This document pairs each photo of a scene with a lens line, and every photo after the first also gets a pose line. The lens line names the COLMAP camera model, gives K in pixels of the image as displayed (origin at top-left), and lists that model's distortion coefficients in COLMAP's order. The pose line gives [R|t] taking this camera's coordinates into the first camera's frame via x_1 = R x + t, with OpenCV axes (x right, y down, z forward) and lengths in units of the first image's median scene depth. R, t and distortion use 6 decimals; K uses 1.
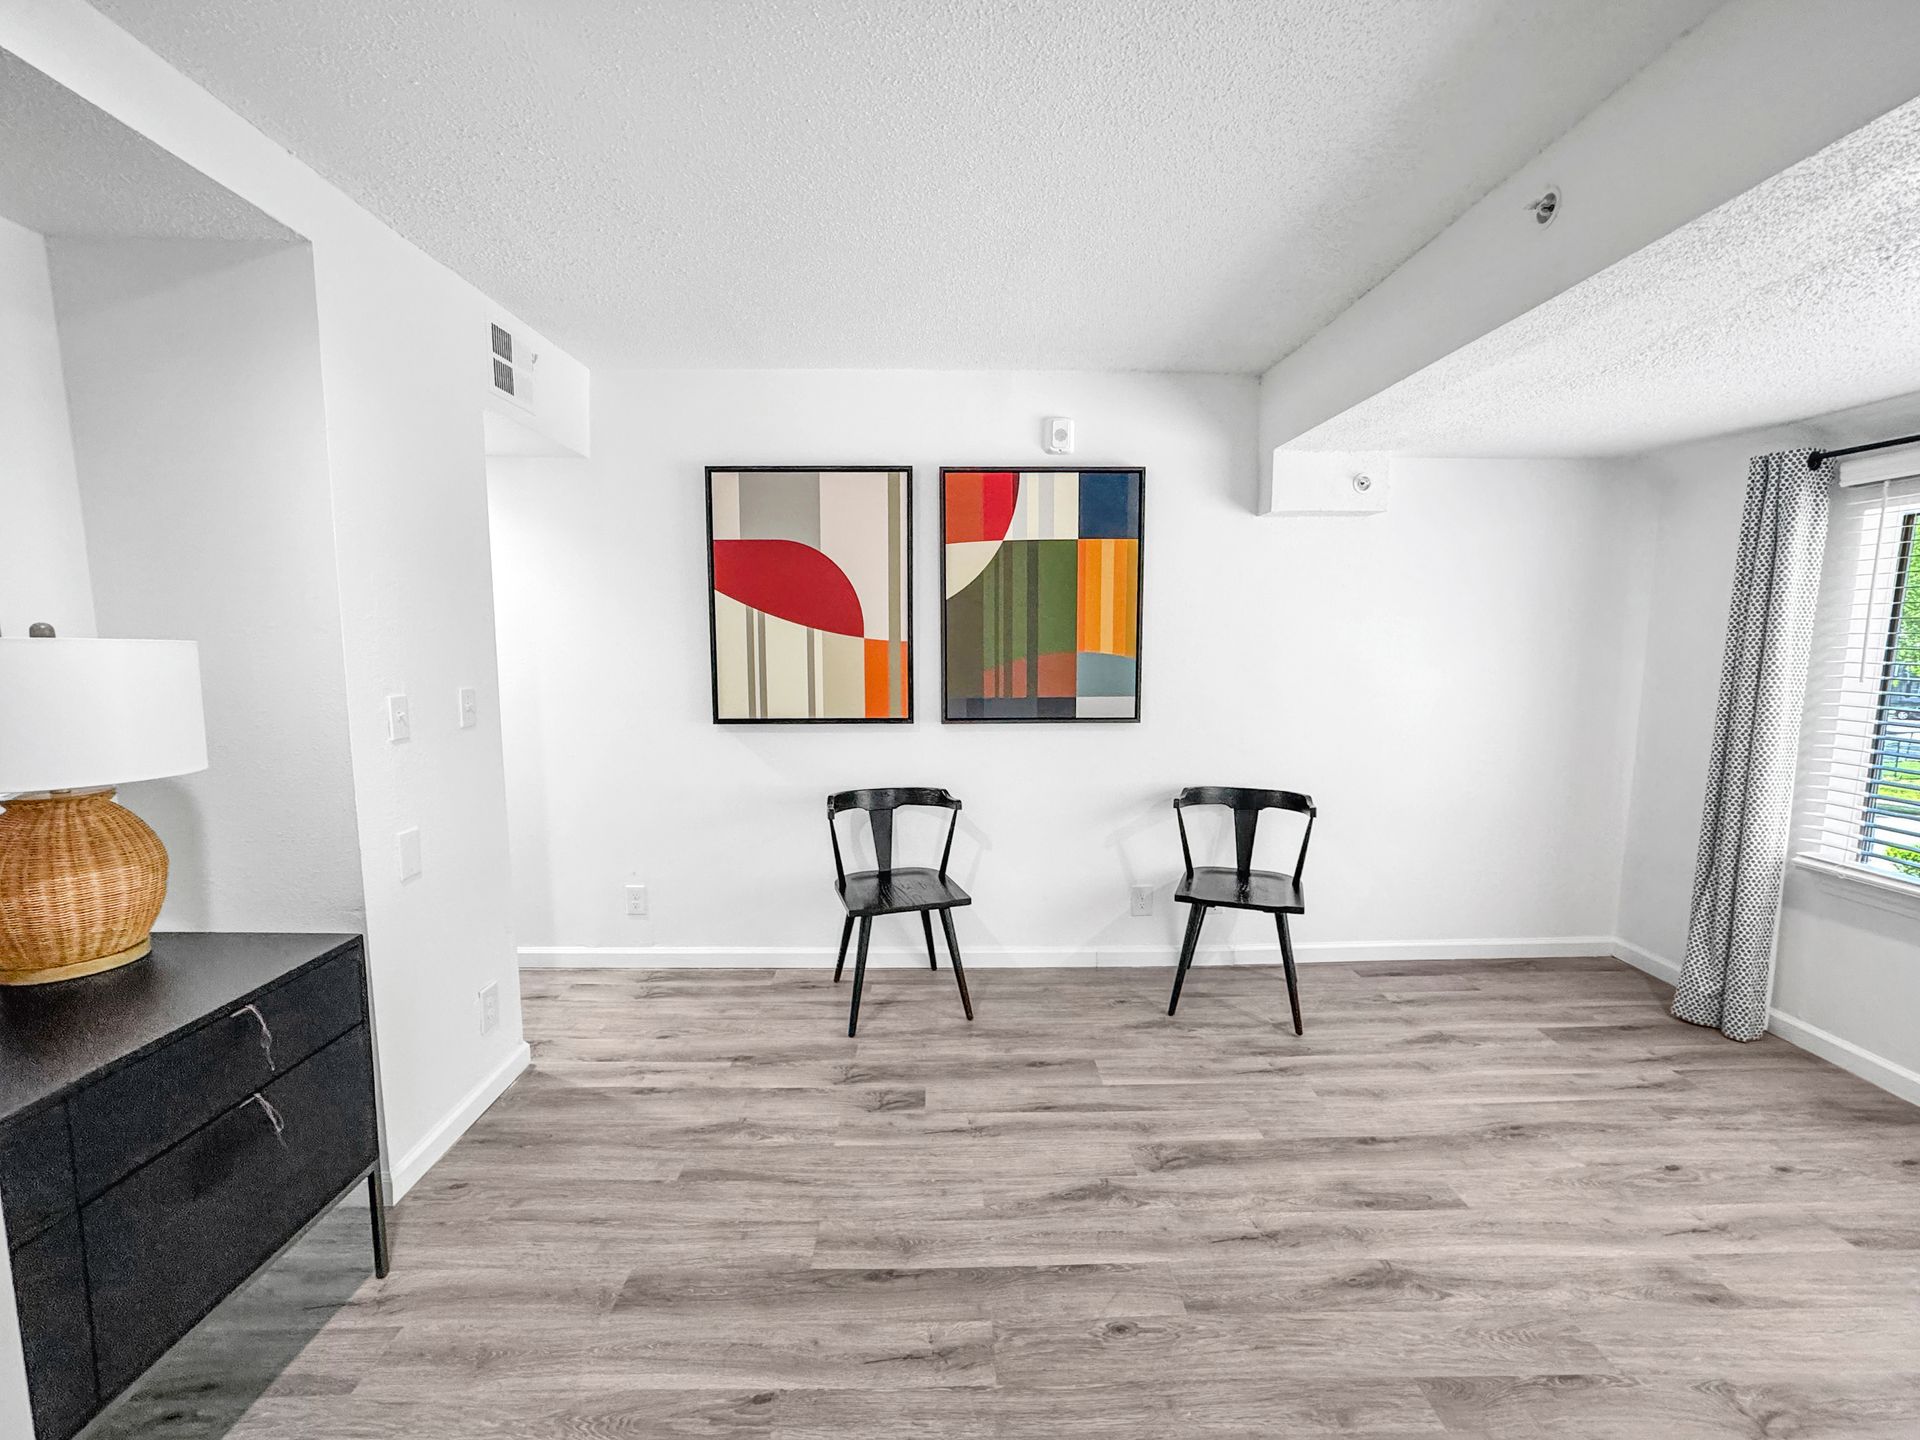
lens RADIAL K [[802.9, 0, 960.0], [0, 802.9, 720.0], [0, 0, 1]] dist [-0.045164, 0.022983]
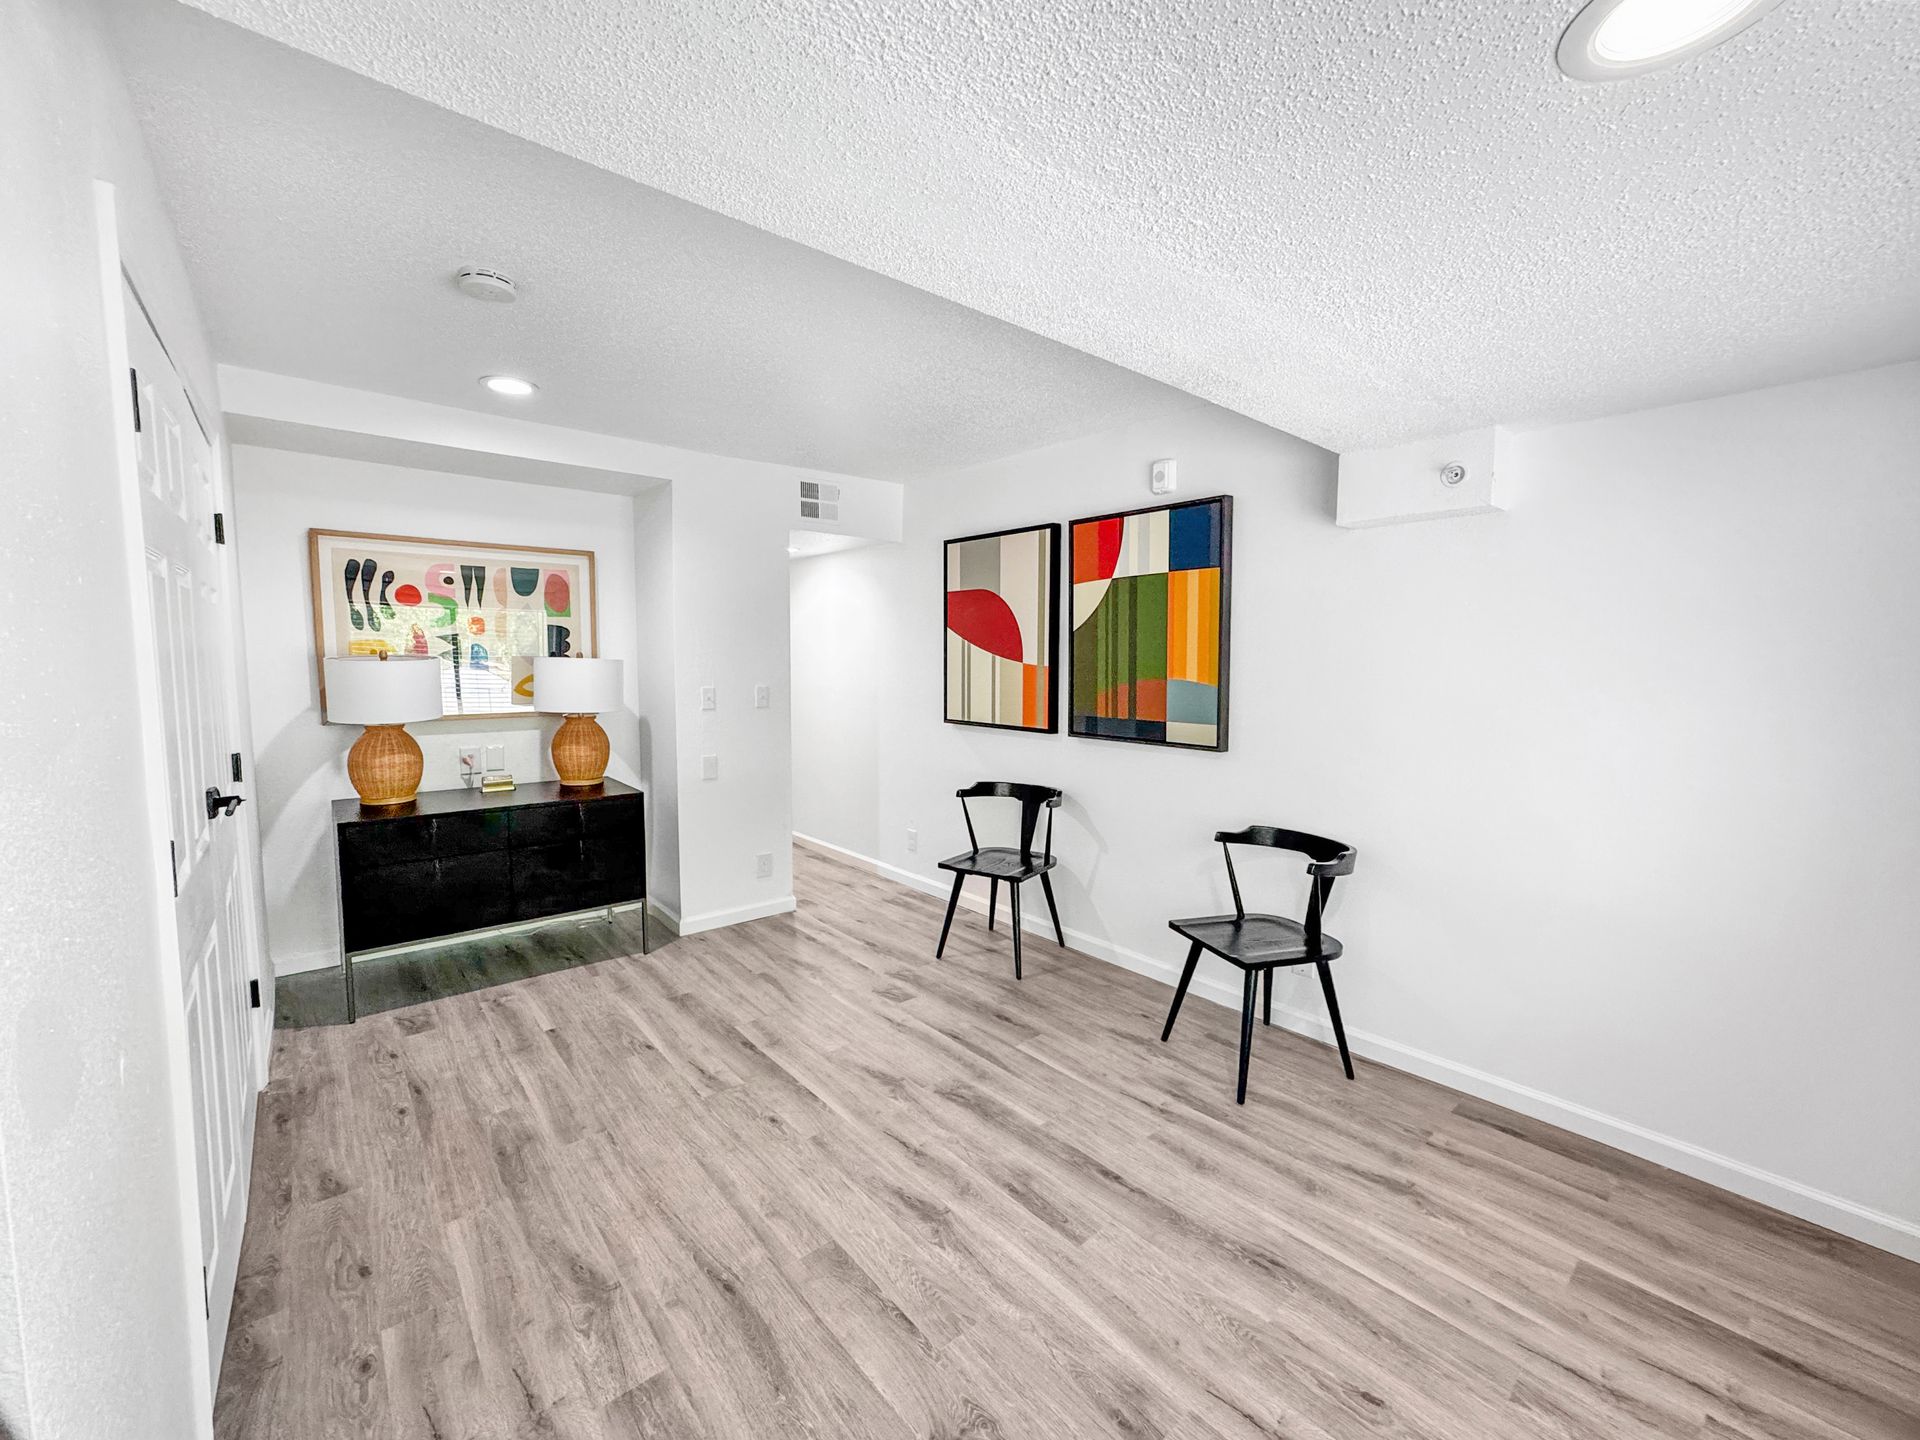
lens RADIAL K [[786.3, 0, 960.0], [0, 786.3, 720.0], [0, 0, 1]] dist [-0.042498, 0.019808]
pose [[0.636106, 0.067878, -0.768610, 0.806973], [-0.090210, 0.995834, 0.013286, -0.021340], [0.766310, 0.060885, 0.639579, 0.146568]]
